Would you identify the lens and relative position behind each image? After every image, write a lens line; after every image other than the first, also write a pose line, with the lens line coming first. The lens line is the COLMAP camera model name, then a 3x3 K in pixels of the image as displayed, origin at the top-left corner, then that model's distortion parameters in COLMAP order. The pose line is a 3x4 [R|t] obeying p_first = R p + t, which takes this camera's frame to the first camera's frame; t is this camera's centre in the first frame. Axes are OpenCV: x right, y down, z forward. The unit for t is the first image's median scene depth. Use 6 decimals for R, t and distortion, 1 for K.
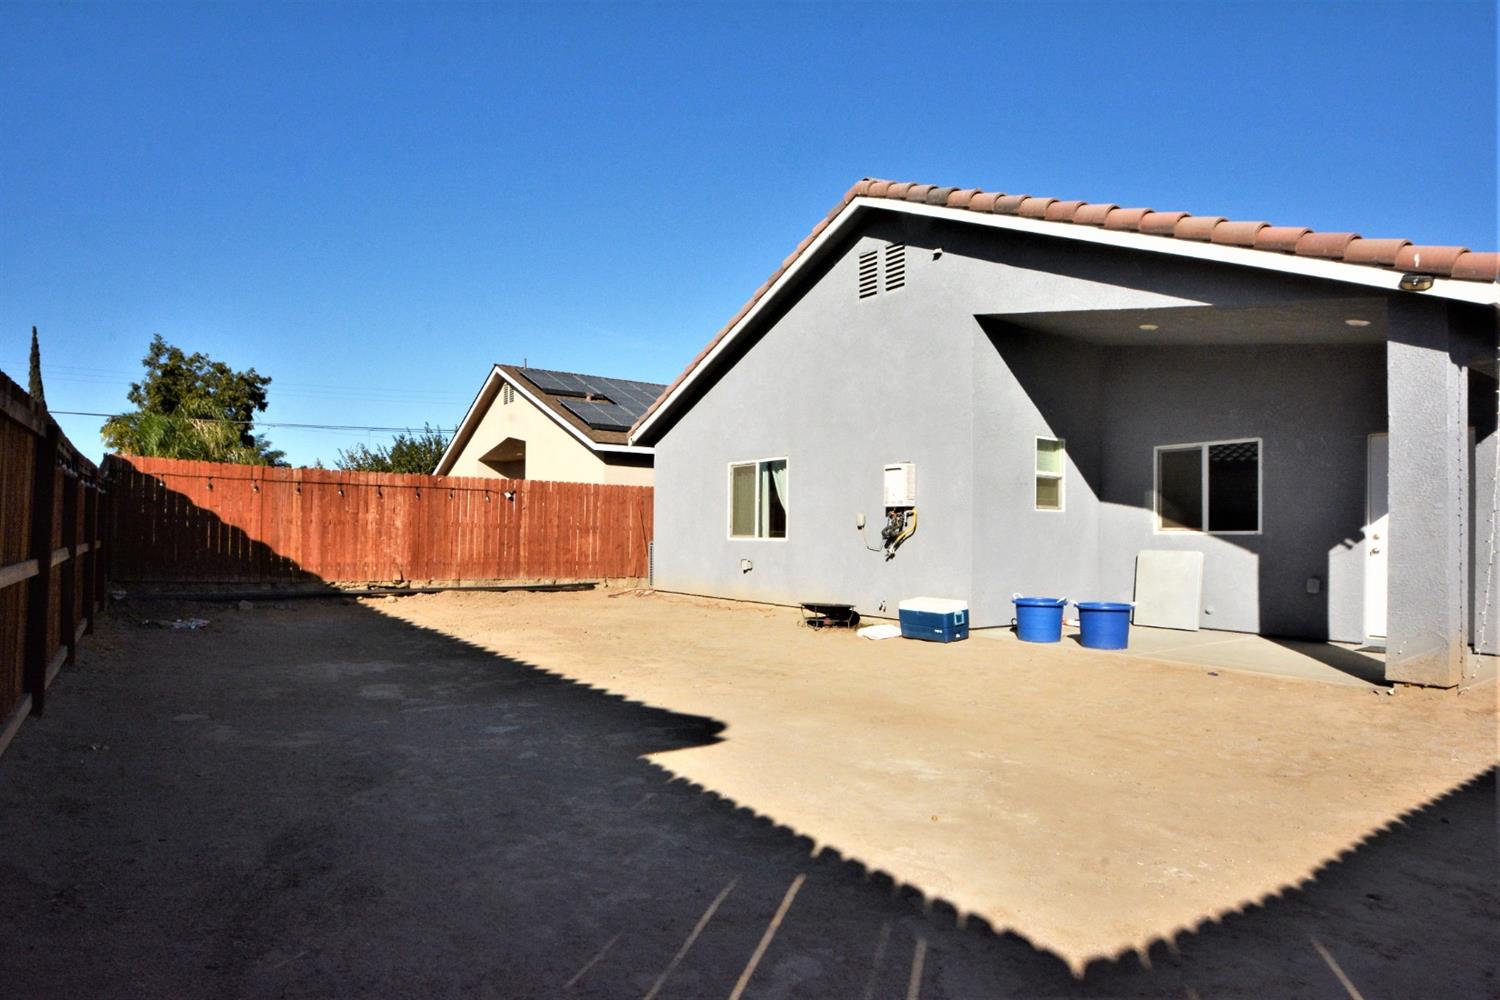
lens RADIAL K [[860.3, 0, 704.3], [0, 860.3, 524.4], [0, 0, 1]] dist [-0.020108, 0.000152]
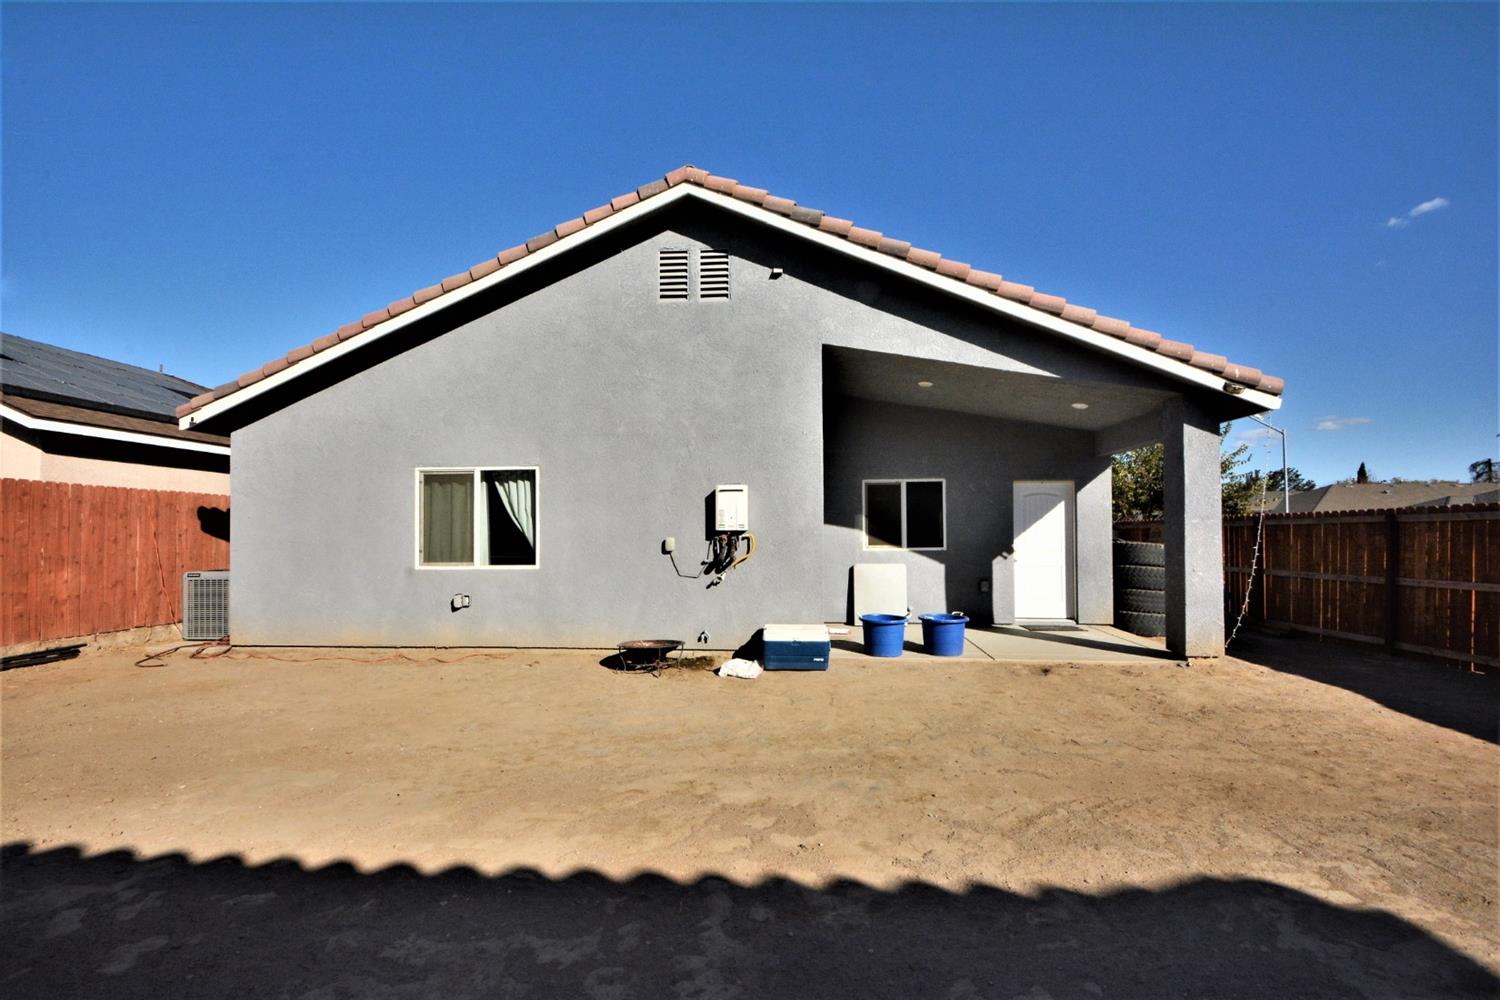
lens RADIAL K [[669.5, 0, 734.5], [0, 669.5, 523.3], [0, 0, 1]] dist [0.012324, -0.014632]
pose [[0.611681, -0.004808, 0.791090, -0.293077], [0.003258, 0.999988, 0.003558, -0.025857], [-0.791098, 0.000401, 0.611690, 0.453508]]
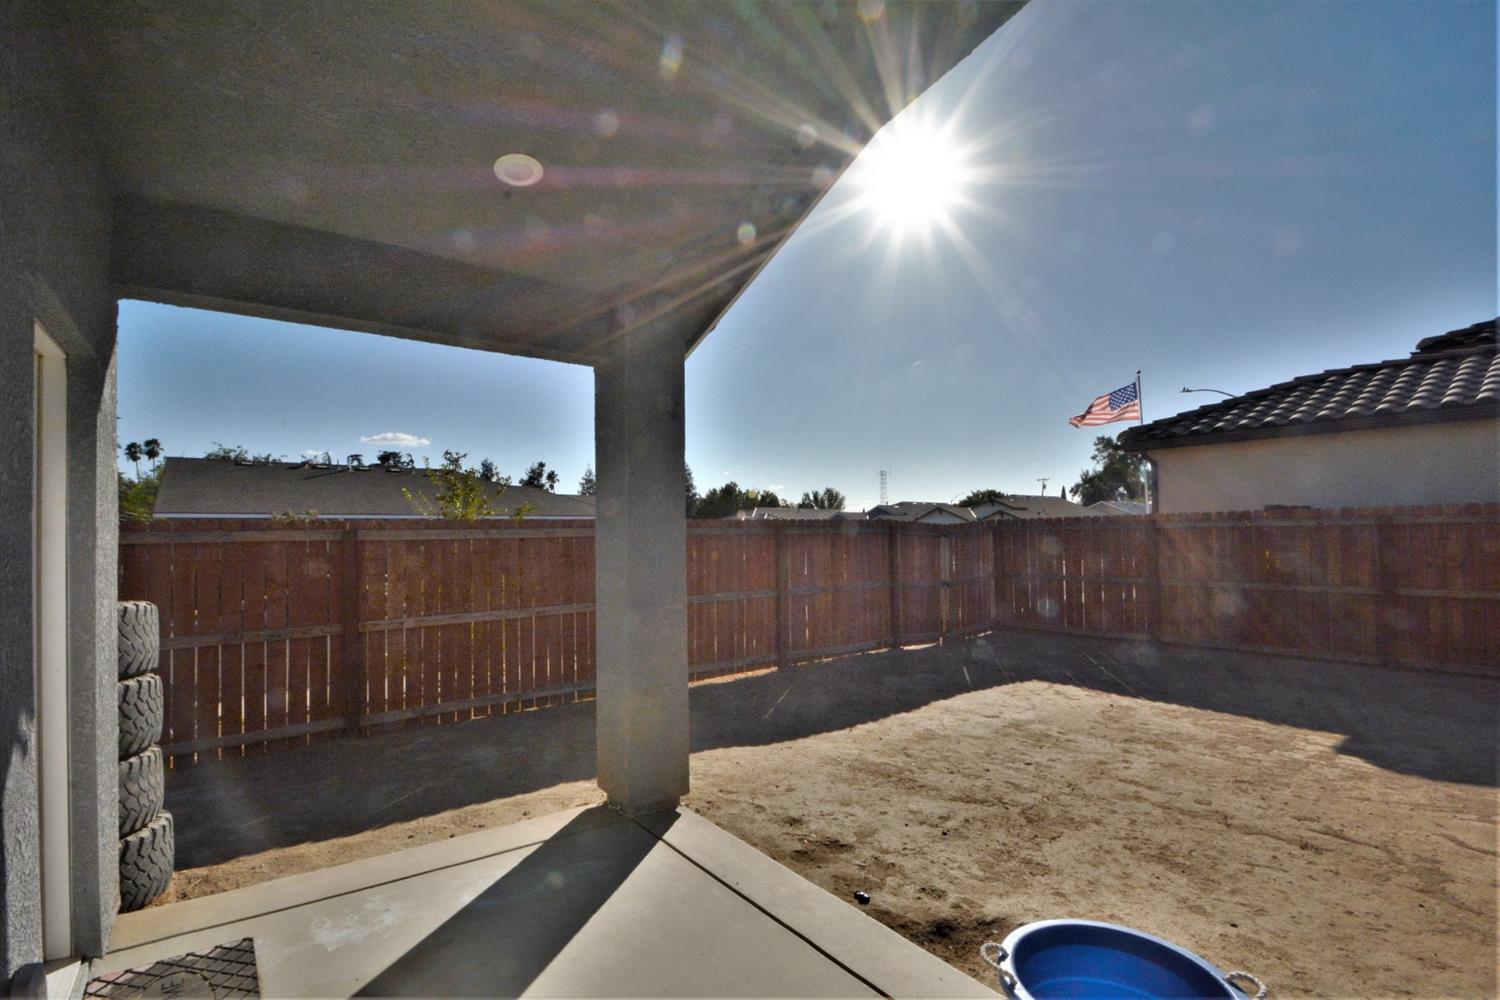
lens RADIAL K [[669.5, 0, 734.5], [0, 669.5, 523.3], [0, 0, 1]] dist [0.012324, -0.014632]
pose [[-0.999223, 0.001519, -0.039392, 0.392150], [0.002501, 0.999687, -0.024893, -0.023122], [0.039342, -0.024972, -0.998914, 0.806963]]
